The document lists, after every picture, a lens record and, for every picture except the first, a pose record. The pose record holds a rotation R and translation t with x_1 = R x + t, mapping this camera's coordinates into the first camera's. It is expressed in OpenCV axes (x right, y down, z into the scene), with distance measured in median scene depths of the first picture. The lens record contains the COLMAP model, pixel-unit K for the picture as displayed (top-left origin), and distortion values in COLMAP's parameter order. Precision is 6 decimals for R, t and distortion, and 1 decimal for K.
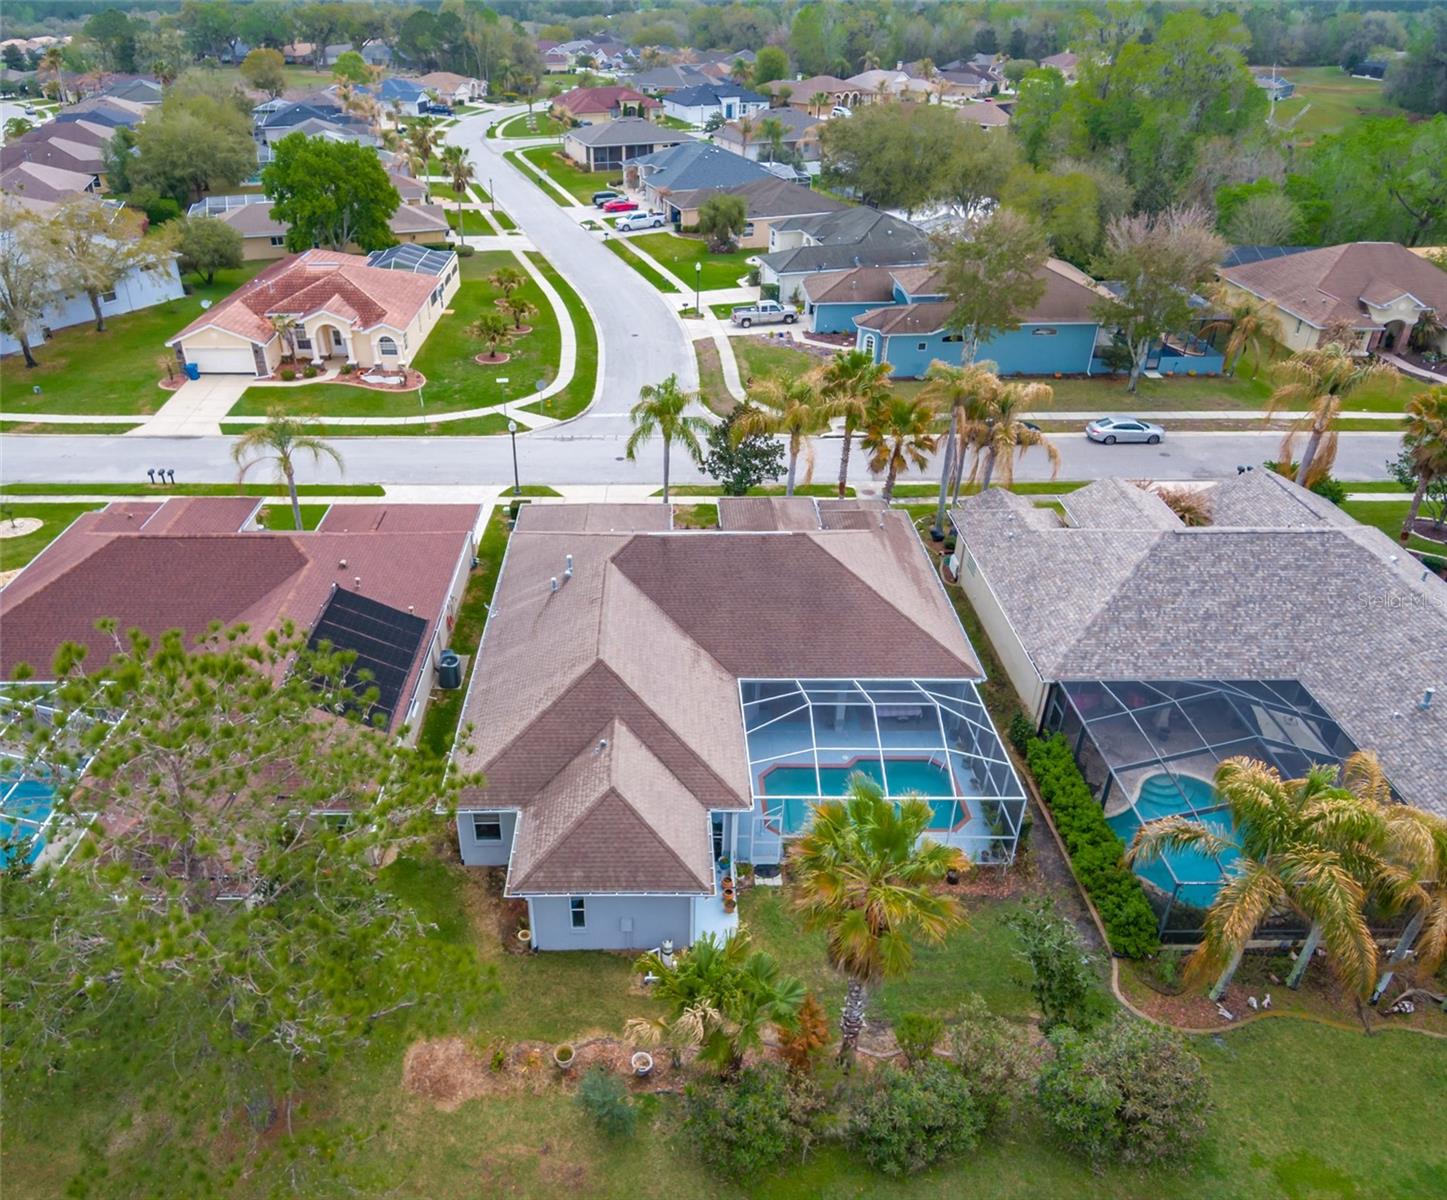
lens RADIAL K [[1011.0, 0, 642.4], [0, 1011.0, 602.0], [0, 0, 1]] dist [0.108066, -0.138926]
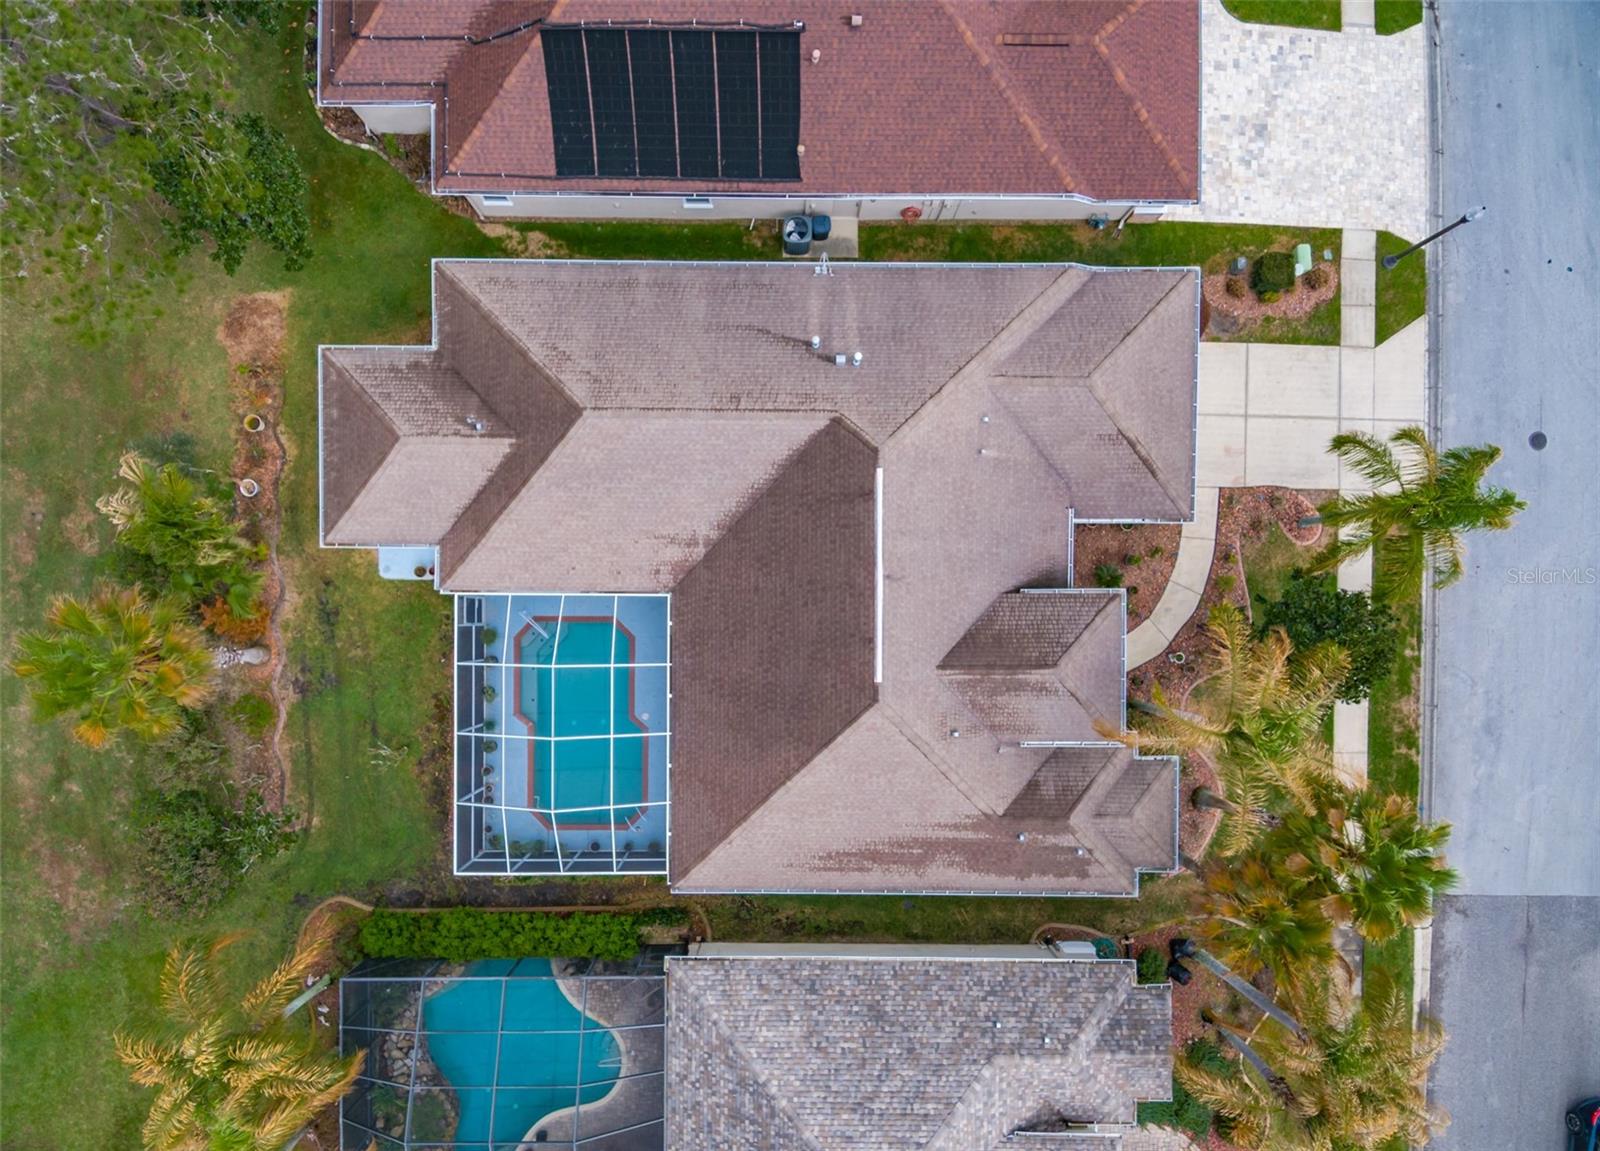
lens RADIAL K [[959.4, 0, 781.9], [0, 959.4, 635.9], [0, 0, 1]] dist [0.083465, -0.097976]
pose [[0.006638, 0.999641, 0.025967, 0.053586], [-0.520808, -0.018712, 0.853468, -0.313532], [0.853648, -0.019189, 0.520497, 0.334641]]
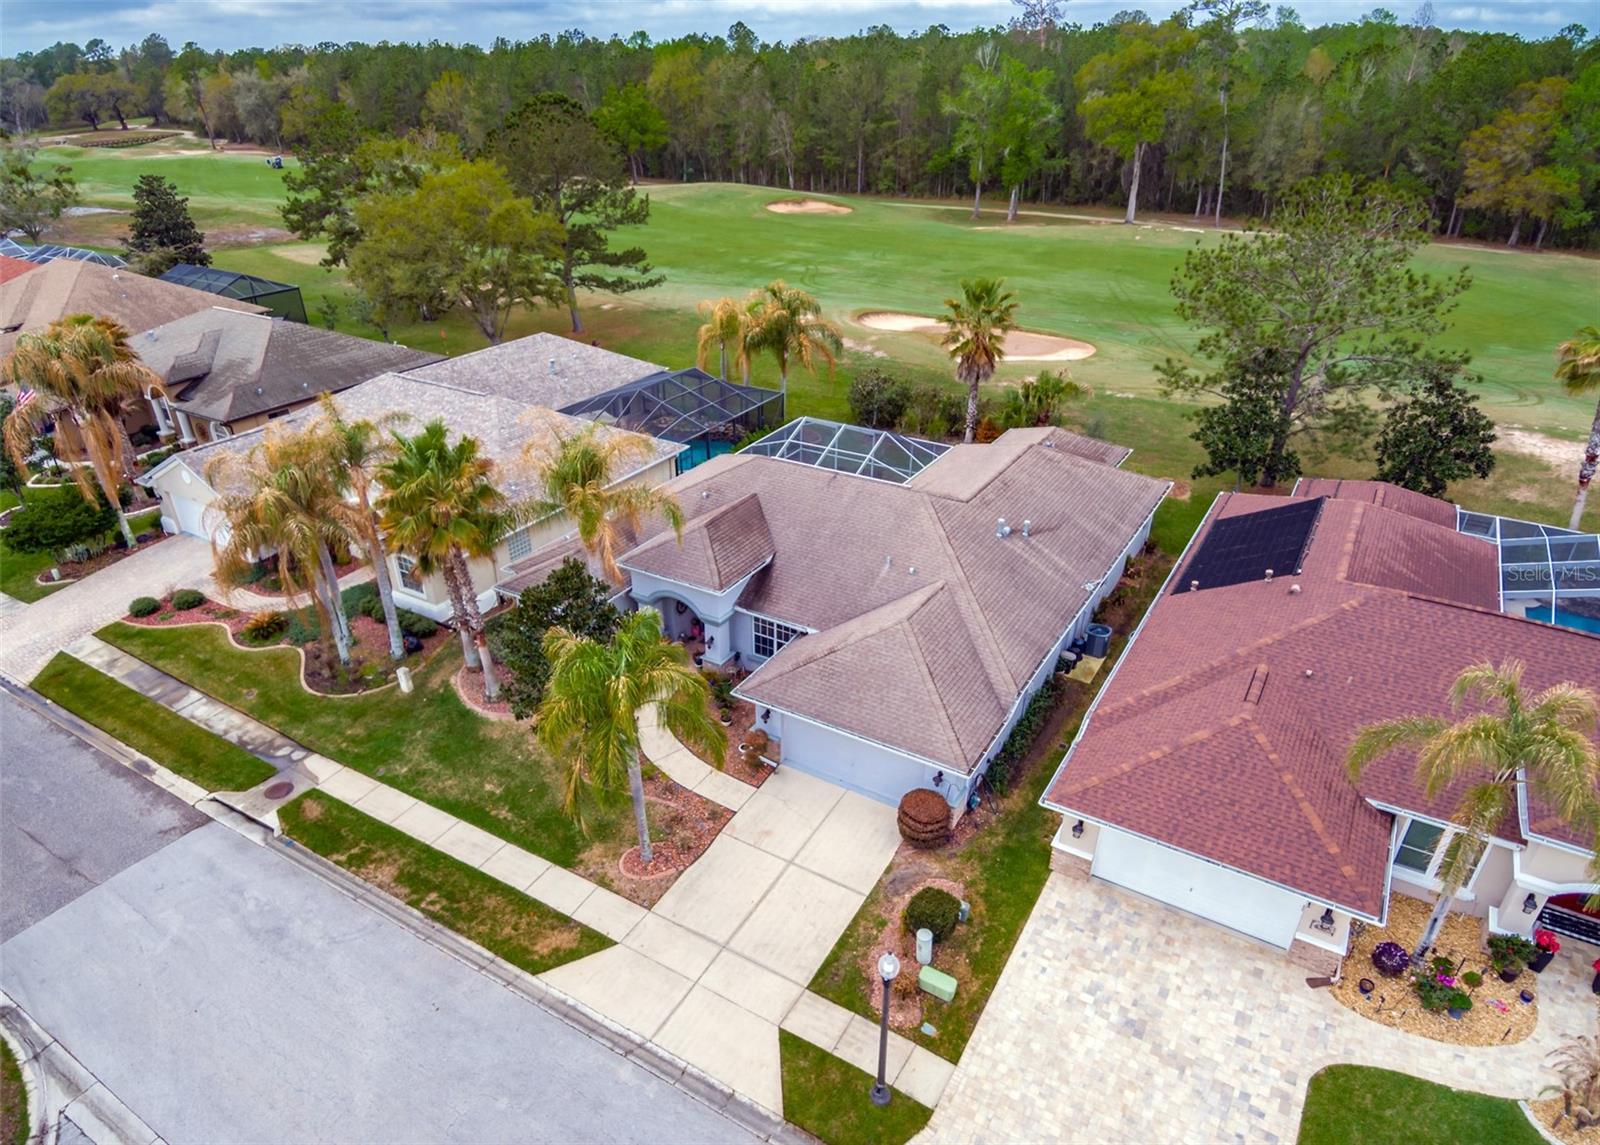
lens RADIAL K [[959.4, 0, 781.9], [0, 959.4, 632.9], [0, 0, 1]] dist [0.083465, -0.097976]
pose [[-0.859175, -0.250104, 0.446392, -0.162575], [0.275214, 0.509584, 0.815218, -0.383922], [-0.431364, 0.823269, -0.368990, 0.790927]]
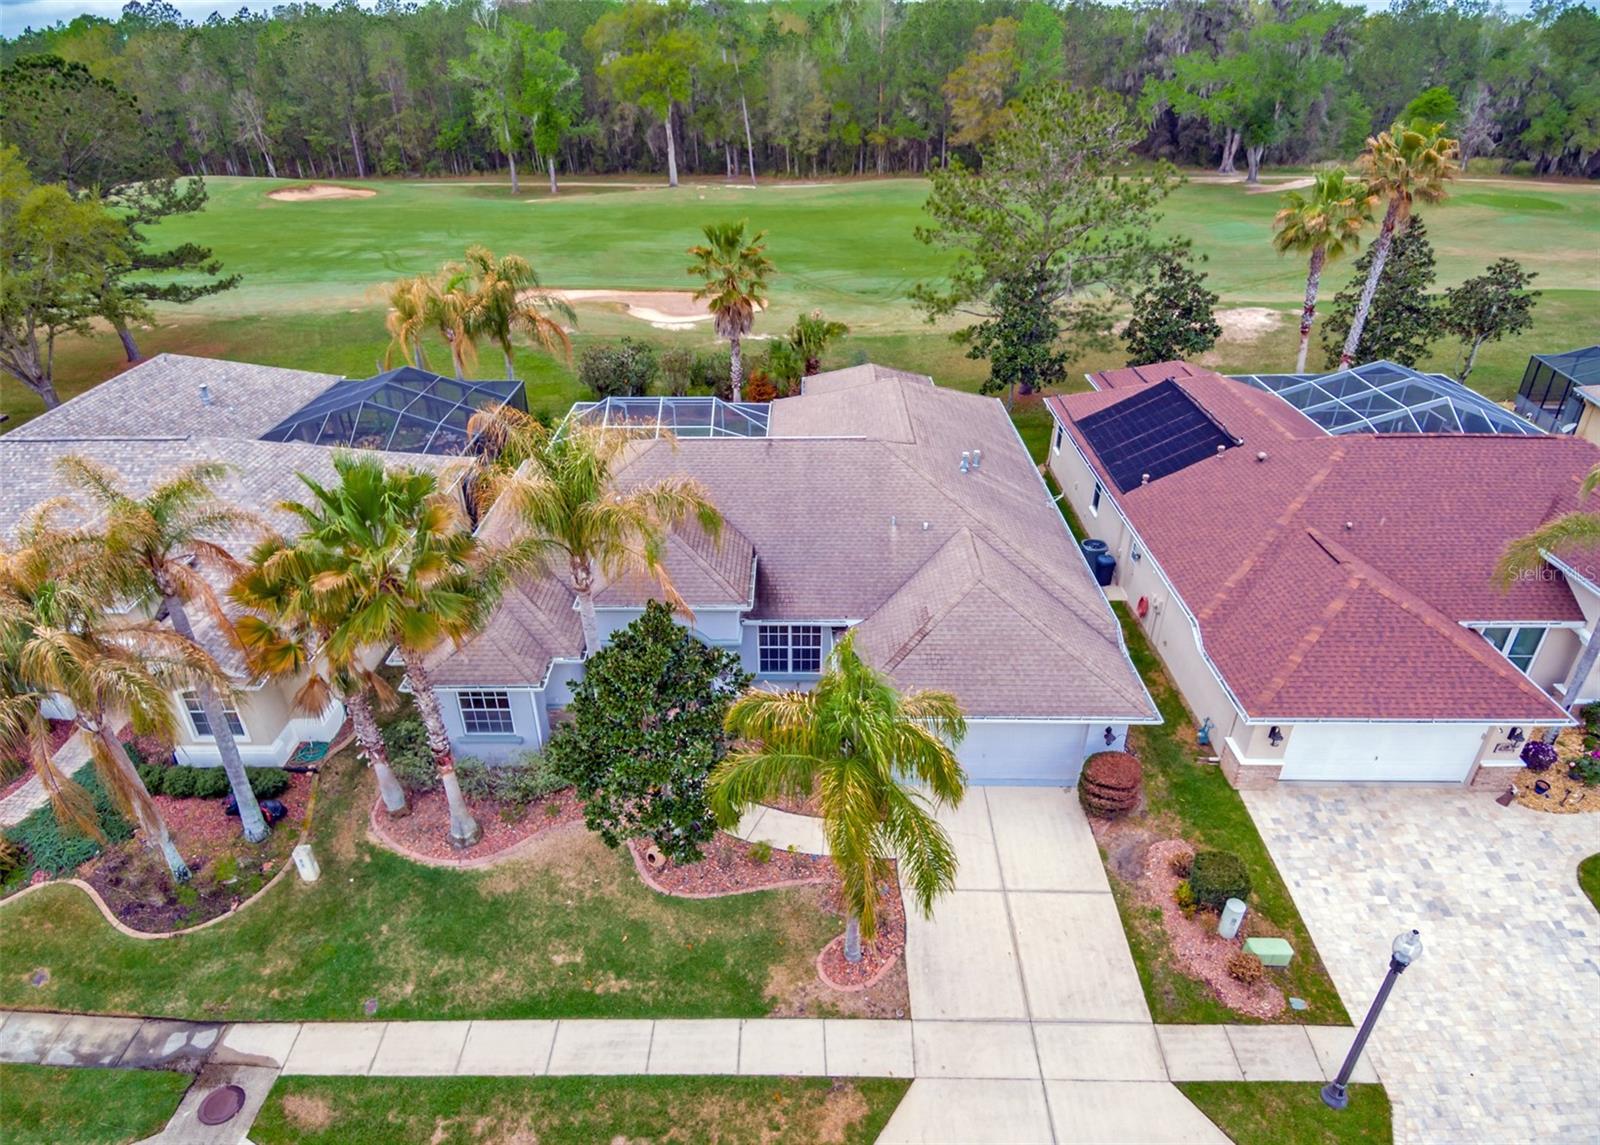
lens RADIAL K [[959.4, 0, 781.9], [0, 959.4, 632.9], [0, 0, 1]] dist [0.083465, -0.097976]
pose [[-0.999707, 0.014188, 0.019604, 0.029582], [0.023931, 0.459494, 0.887858, -0.347073], [0.003589, 0.888067, -0.459699, 0.793025]]
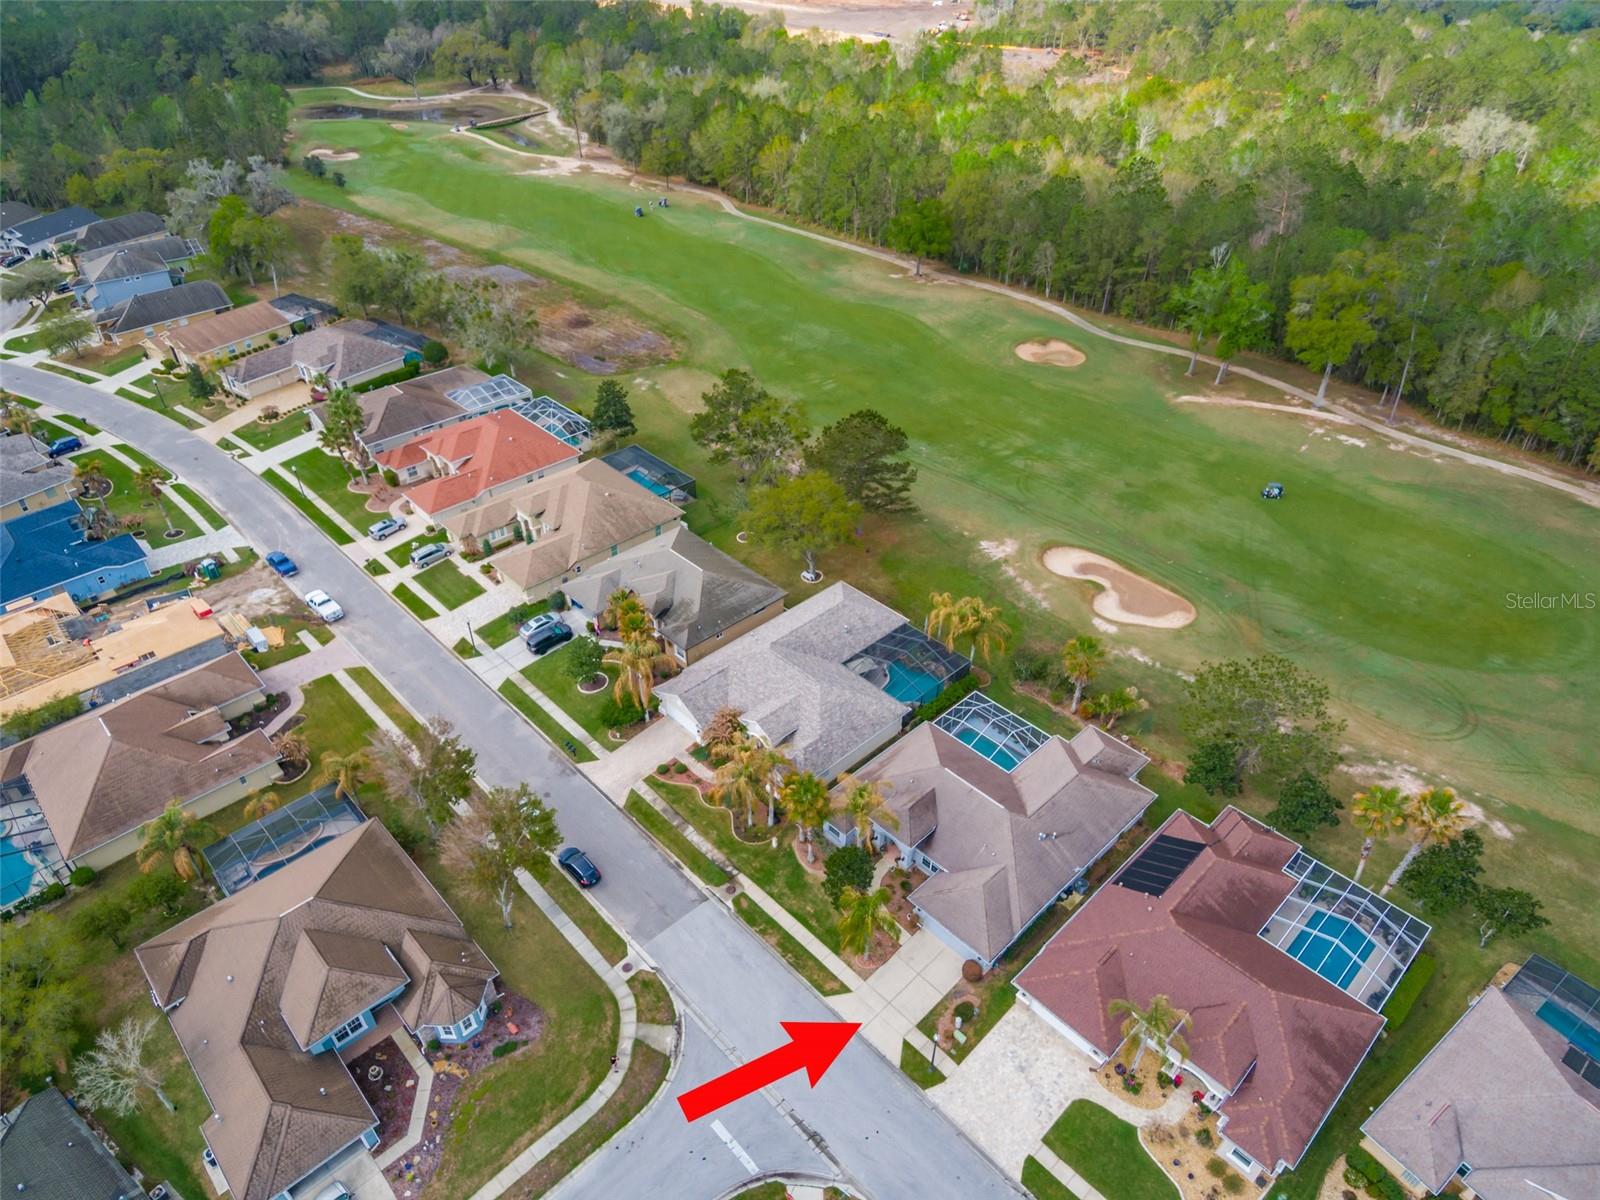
lens RADIAL K [[959.6, 0, 782.3], [0, 959.6, 633.0], [0, 0, 1]] dist [0.082153, -0.098200]
pose [[-0.696239, -0.438091, 0.568619, -0.327273], [0.376827, 0.451152, 0.808989, -1.014862], [-0.610945, 0.777521, -0.149025, 0.692978]]
